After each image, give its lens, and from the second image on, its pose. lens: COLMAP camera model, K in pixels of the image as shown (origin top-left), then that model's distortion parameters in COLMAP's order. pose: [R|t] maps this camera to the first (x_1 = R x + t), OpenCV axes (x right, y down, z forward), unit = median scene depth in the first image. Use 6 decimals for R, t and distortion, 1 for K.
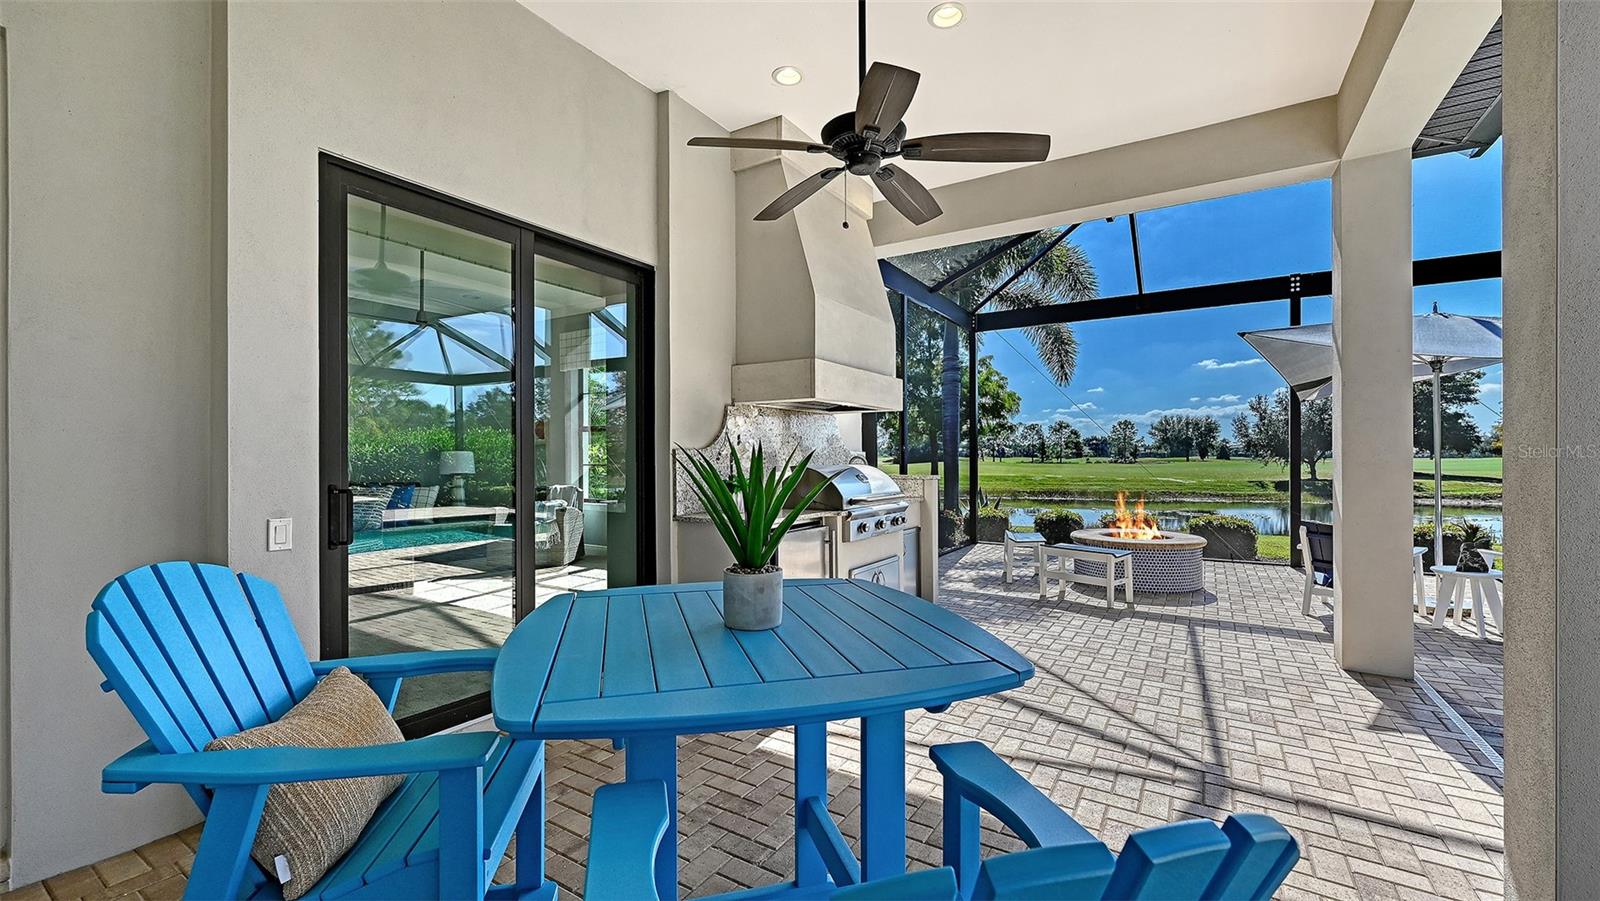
lens RADIAL K [[642.3, 0, 803.2], [0, 642.3, 453.1], [0, 0, 1]] dist [-0.003695, -0.000121]
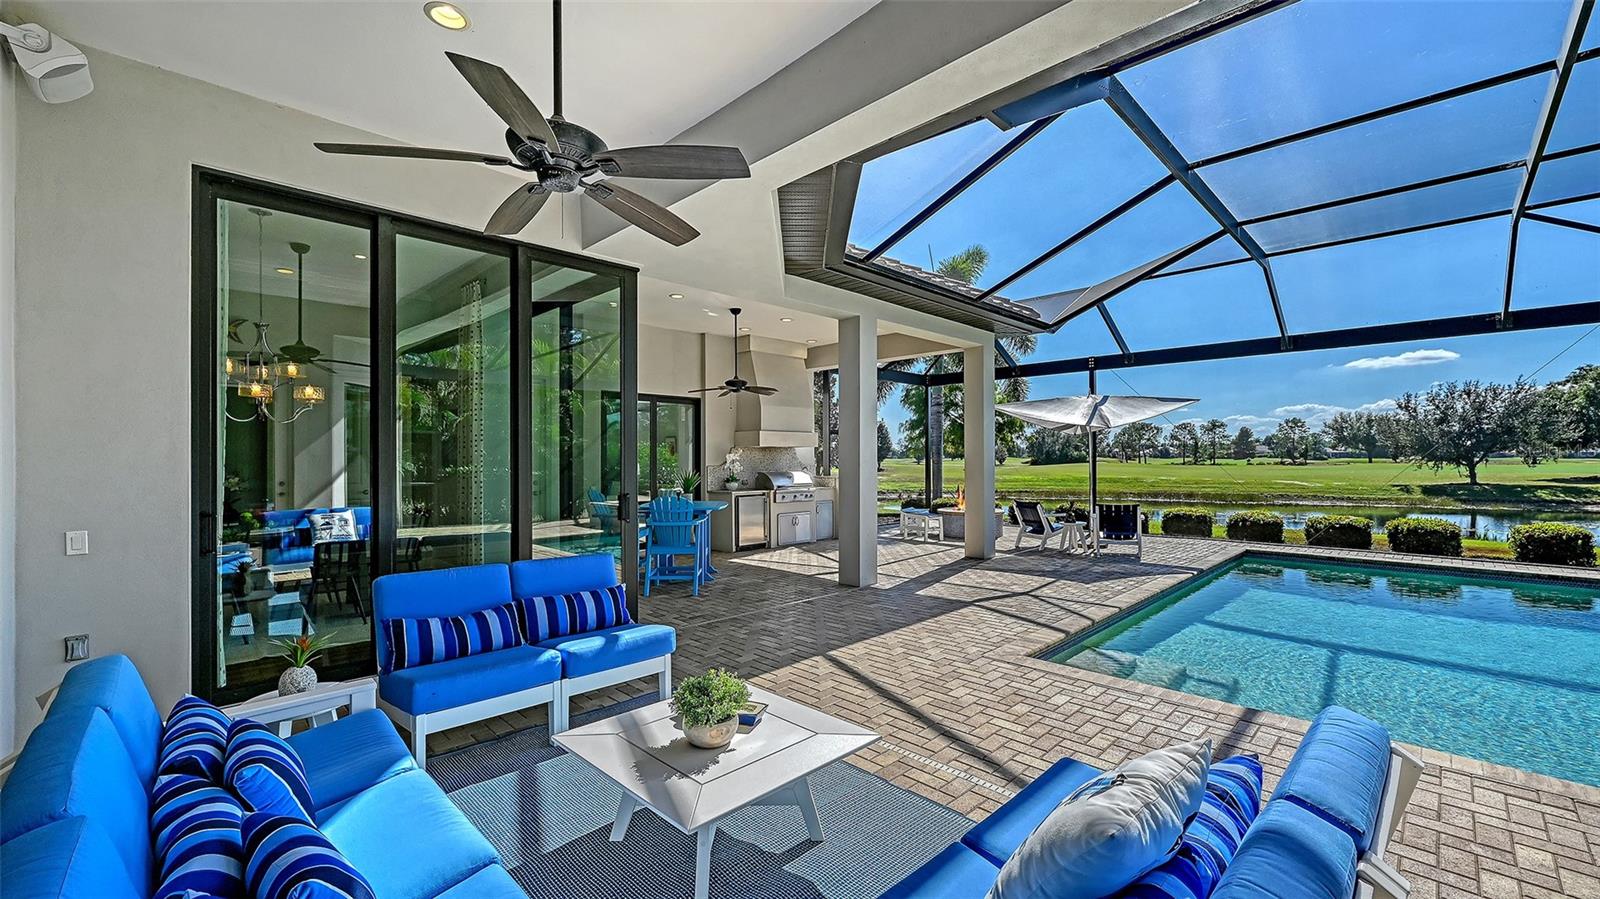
lens RADIAL K [[642.3, 0, 798.0], [0, 642.3, 448.7], [0, 0, 1]] dist [-0.003695, -0.000121]
pose [[0.974073, -0.004526, -0.226188, 0.153402], [0.002775, 0.999964, -0.008057, -0.010813], [0.226216, 0.007221, 0.974050, -0.302467]]
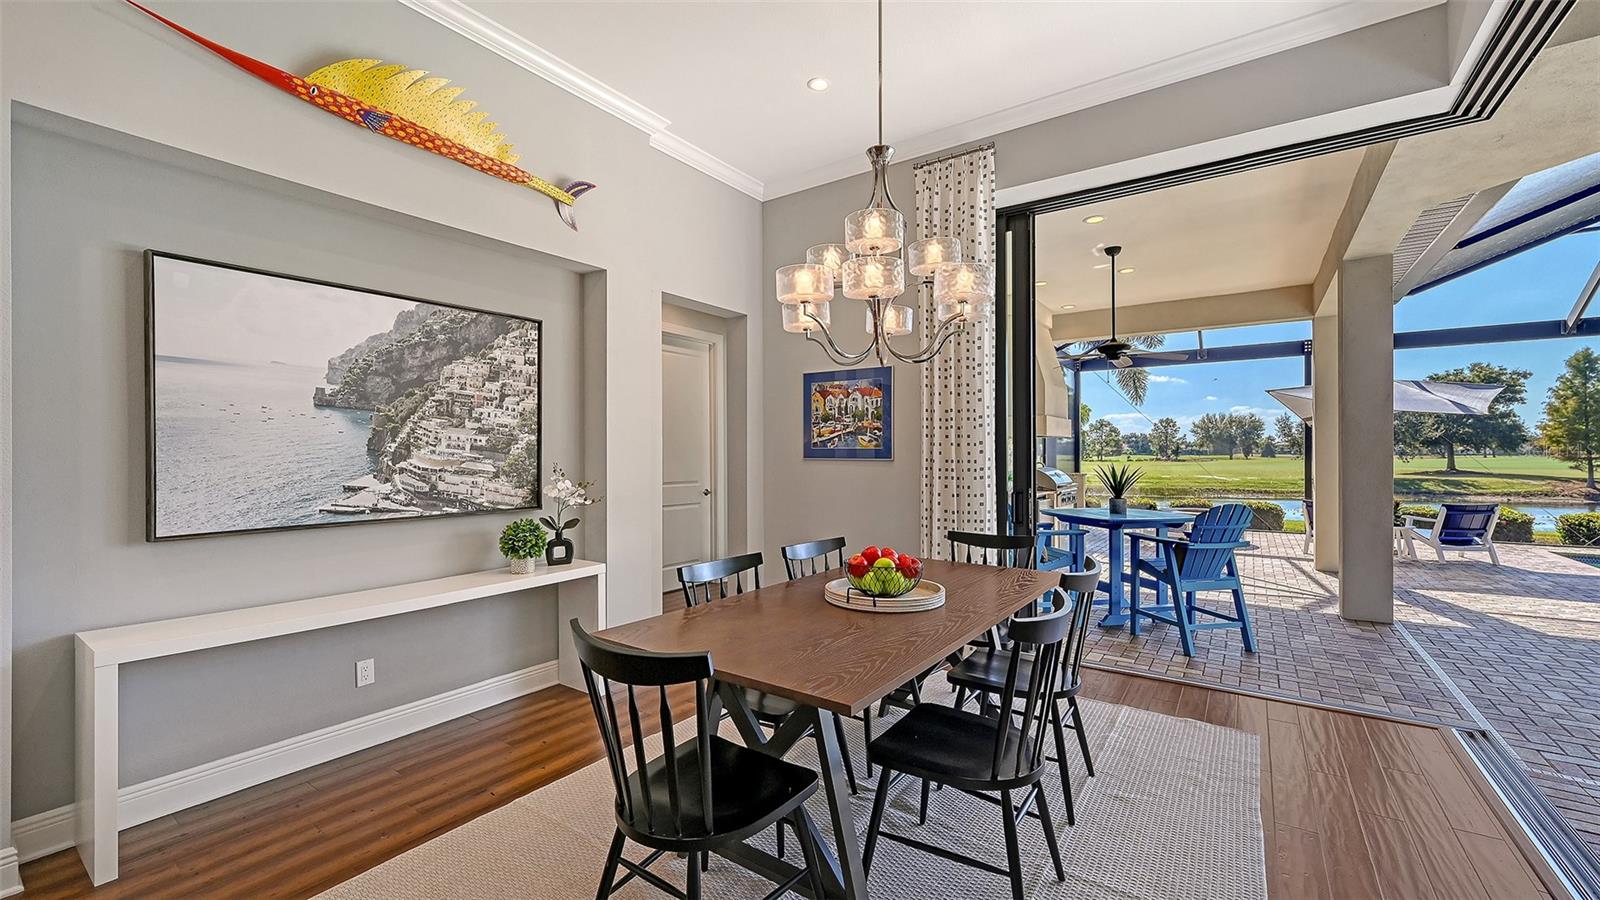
lens RADIAL K [[642.3, 0, 802.5], [0, 642.3, 451.6], [0, 0, 1]] dist [-0.003695, -0.000121]
pose [[0.998801, -0.001003, -0.048953, -0.132459], [0.001092, 0.999998, 0.001792, -0.007798], [0.048952, -0.001843, 0.998799, -0.215223]]
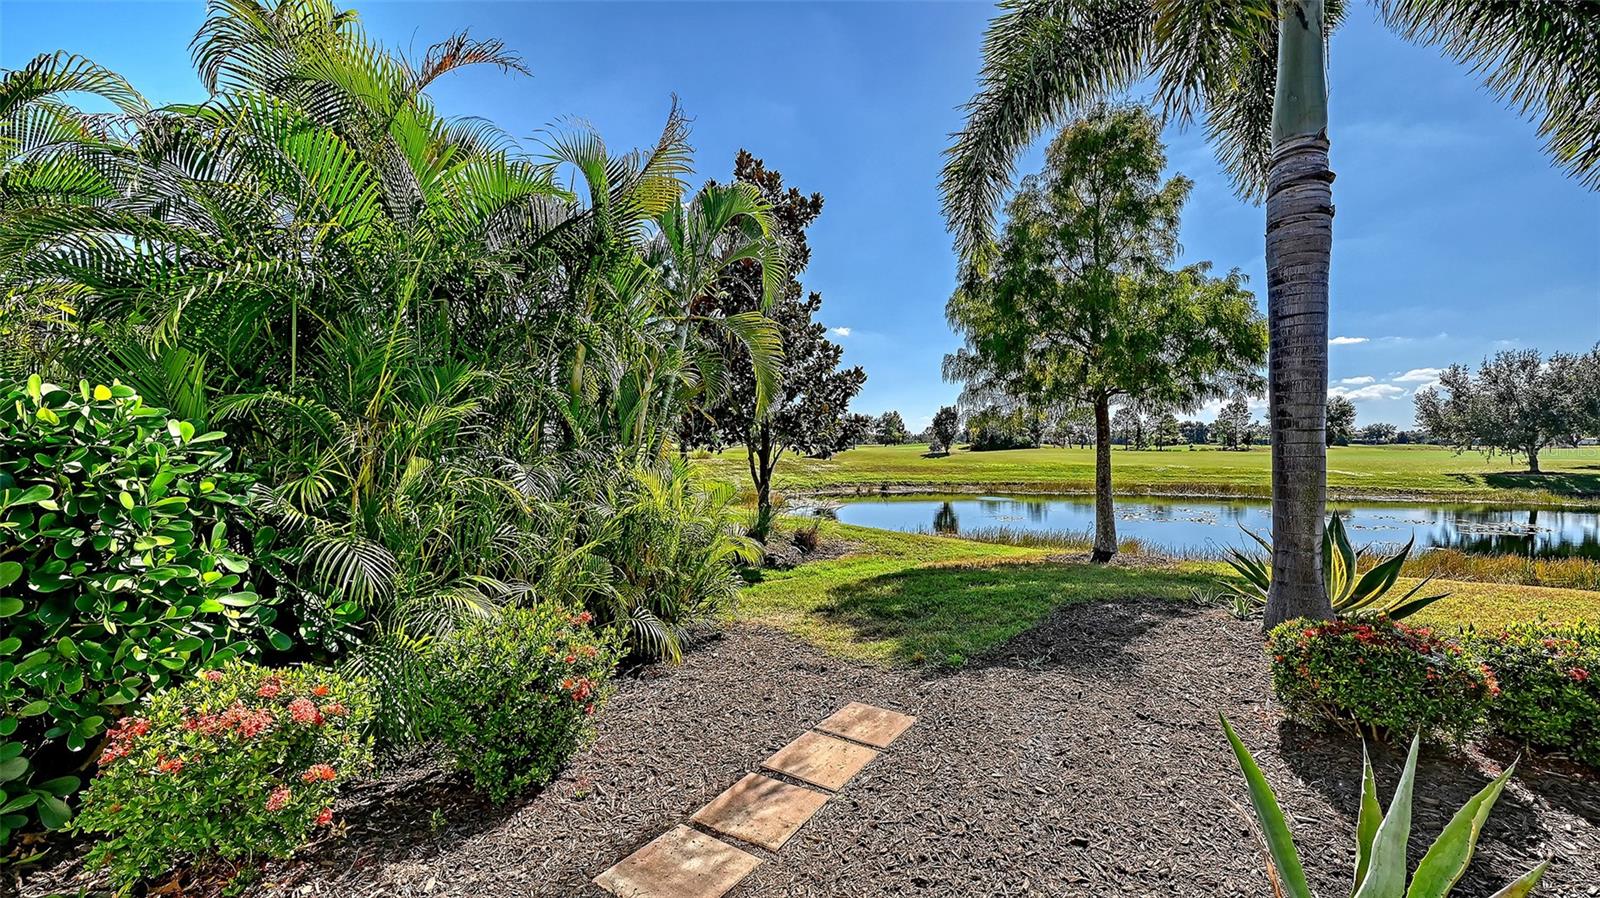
lens RADIAL K [[642.3, 0, 810.1], [0, 642.3, 455.4], [0, 0, 1]] dist [-0.003695, -0.000121]
pose [[0.995200, 0.002427, -0.097832, -0.002351], [-0.000118, 0.999722, 0.023597, 0.006664], [0.097863, -0.023472, 0.994923, 0.374421]]
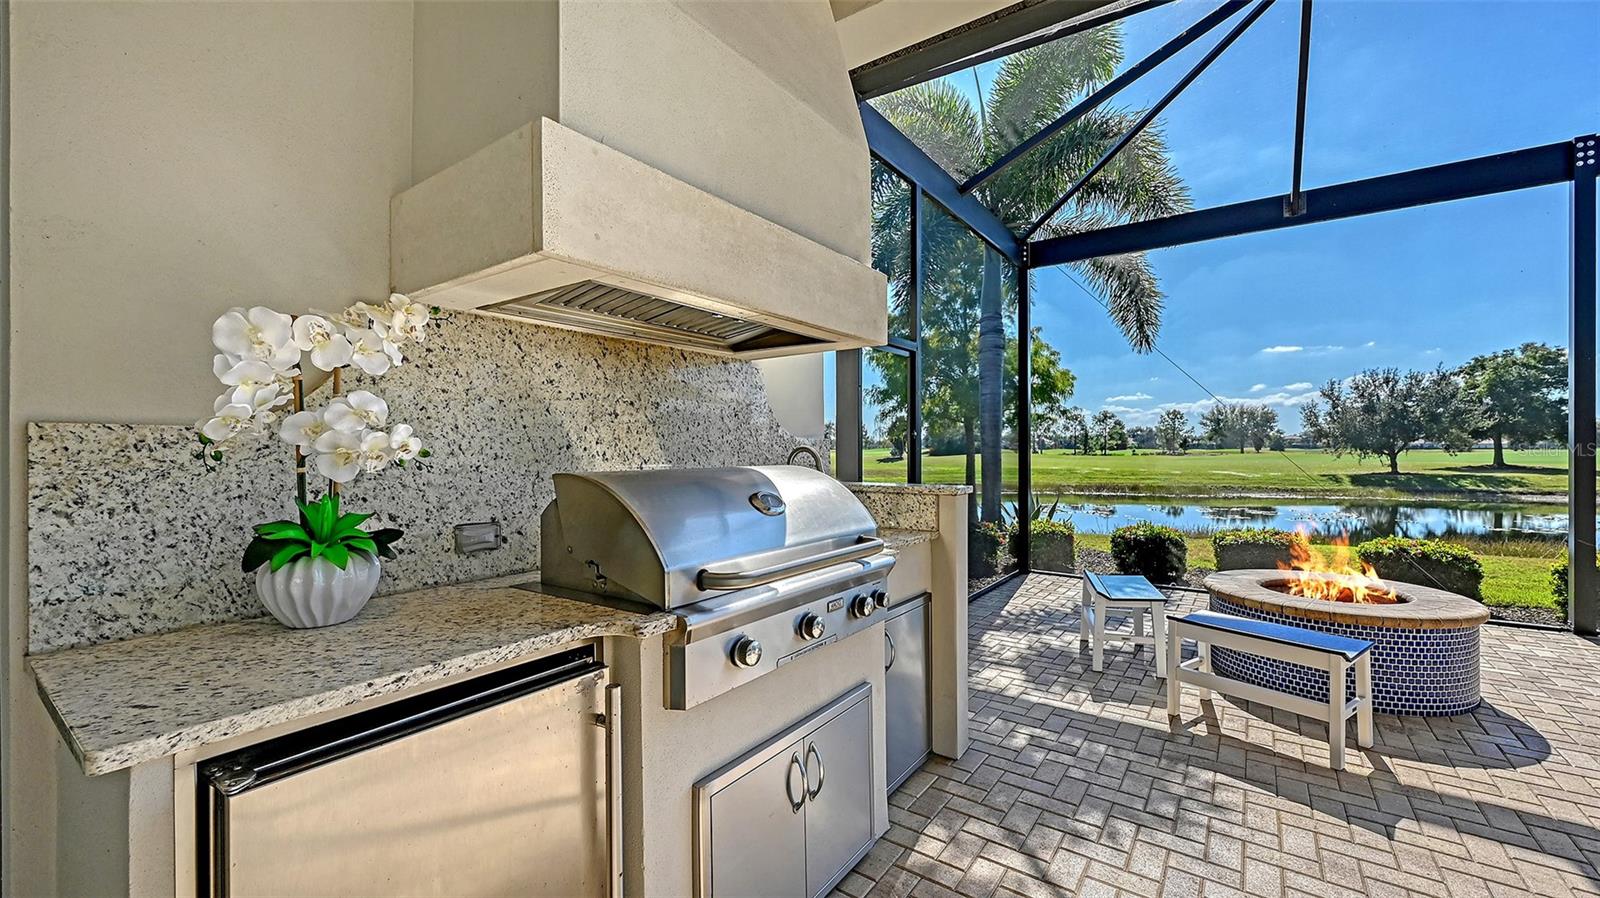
lens RADIAL K [[642.3, 0, 808.6], [0, 642.3, 452.8], [0, 0, 1]] dist [-0.003695, -0.000121]
pose [[0.998843, -0.000751, -0.048083, 0.031899], [0.001342, 0.999924, 0.012261, 0.001106], [0.048070, -0.012311, 0.998768, 0.144079]]
